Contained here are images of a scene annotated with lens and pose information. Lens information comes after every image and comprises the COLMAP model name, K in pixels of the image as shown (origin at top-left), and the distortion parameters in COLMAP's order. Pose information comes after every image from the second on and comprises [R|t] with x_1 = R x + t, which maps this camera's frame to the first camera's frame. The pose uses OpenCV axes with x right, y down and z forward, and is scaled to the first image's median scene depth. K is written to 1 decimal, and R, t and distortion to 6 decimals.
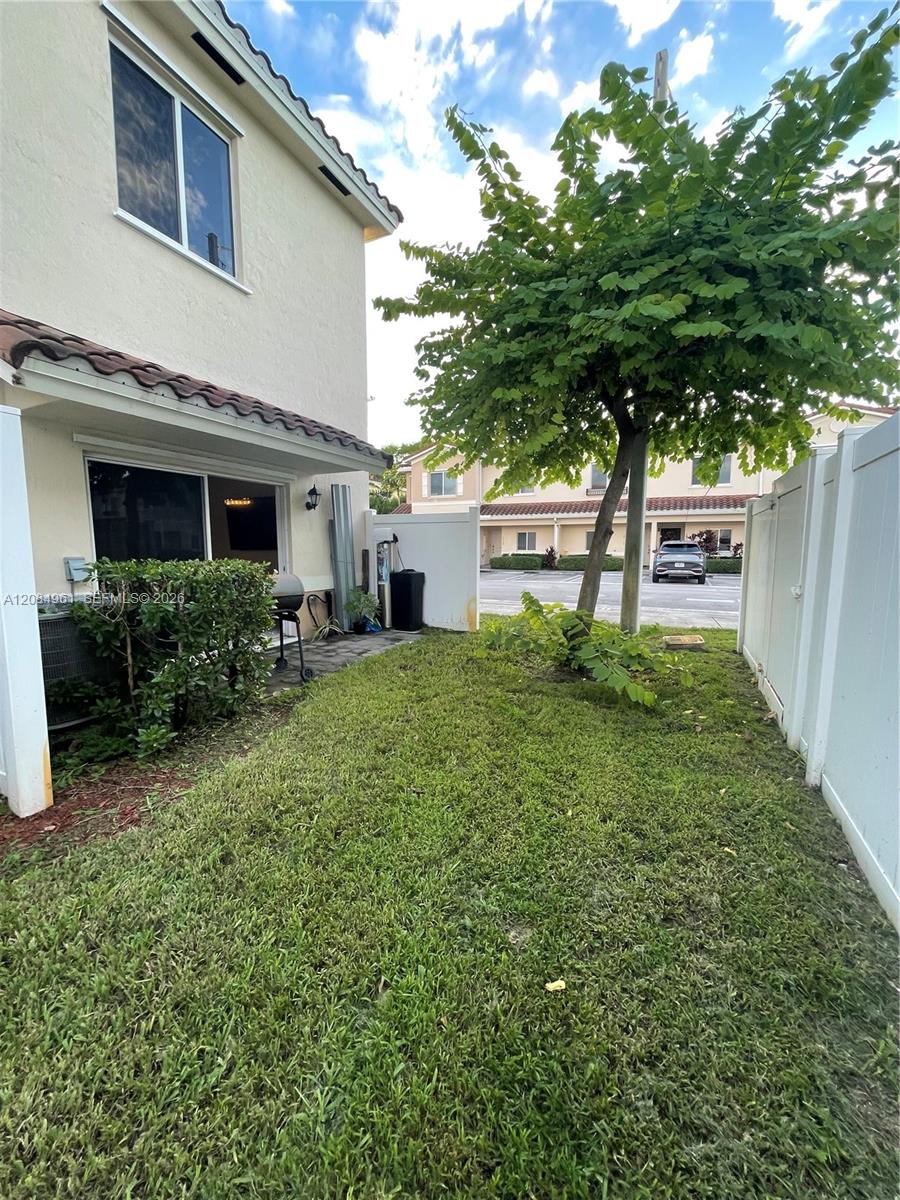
lens RADIAL K [[484.7, 0, 450.0], [0, 484.7, 601.3], [0, 0, 1]] dist [-0.005742, 0.001344]
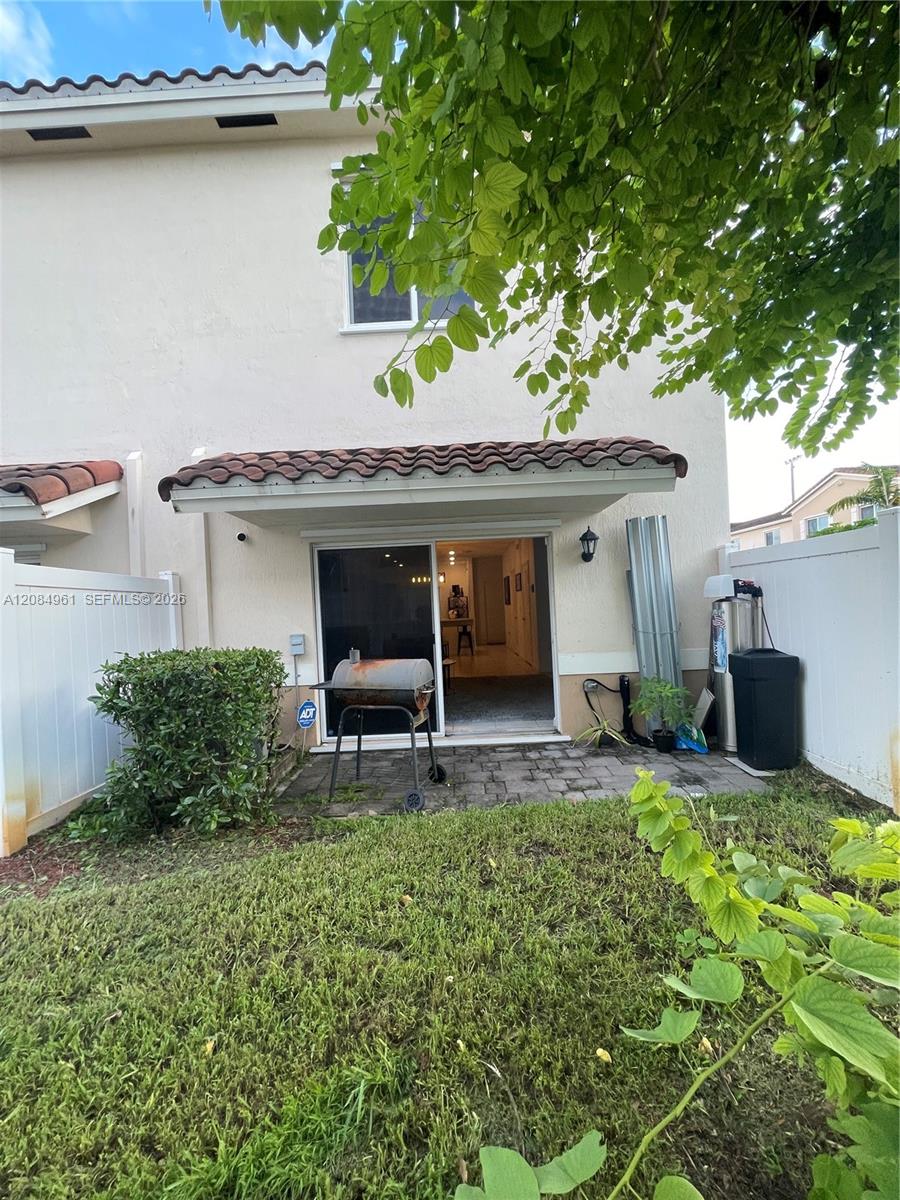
lens RADIAL K [[484.7, 0, 450.6], [0, 484.7, 606.6], [0, 0, 1]] dist [-0.005742, 0.001344]
pose [[0.420760, -0.024335, -0.906846, 0.264200], [-0.055853, 0.997049, -0.052671, -0.069427], [0.905451, 0.072812, 0.418159, 0.492801]]
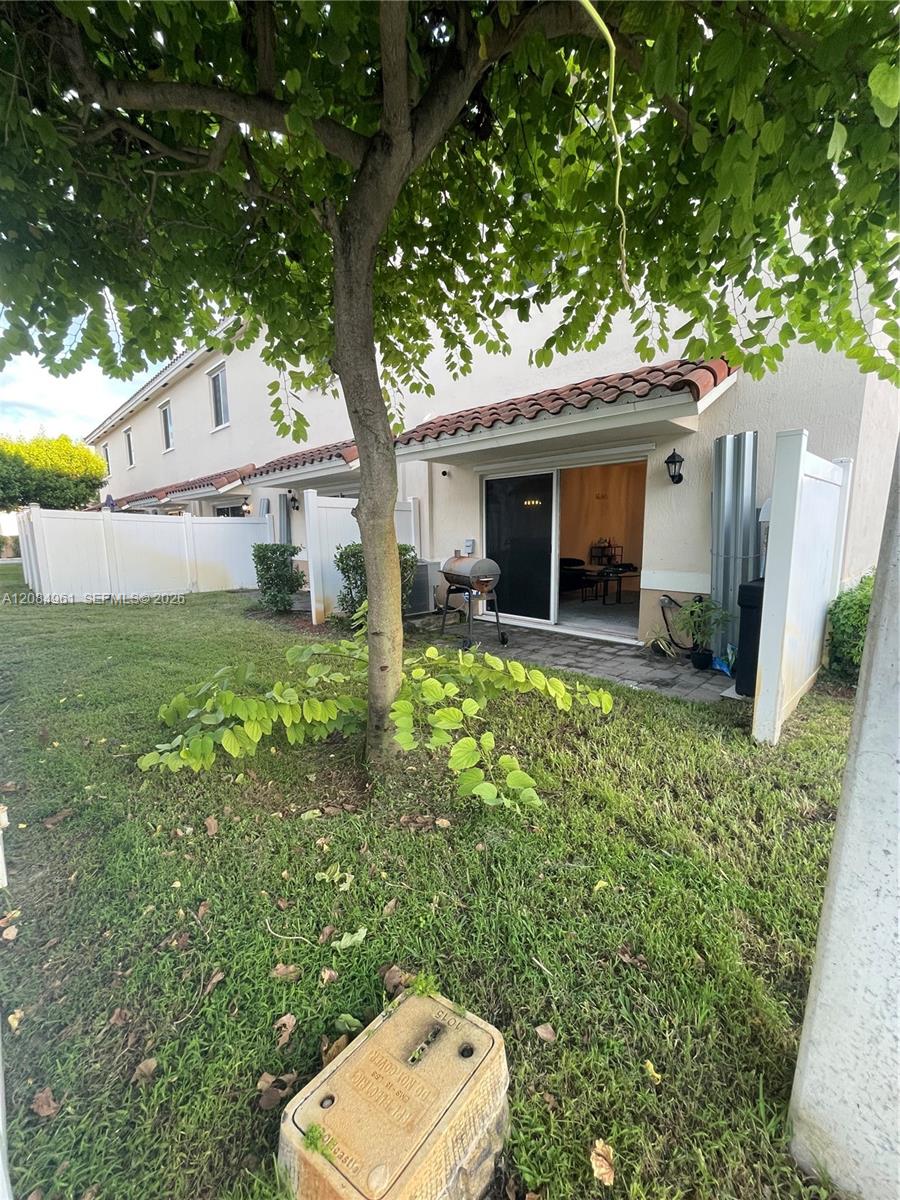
lens RADIAL K [[484.7, 0, 468.8], [0, 484.7, 600.2], [0, 0, 1]] dist [-0.005742, 0.001344]
pose [[-0.328890, 0.125892, -0.935940, 0.516876], [-0.106293, 0.979842, 0.169148, -0.099725], [0.938367, 0.155114, -0.308879, 0.909197]]
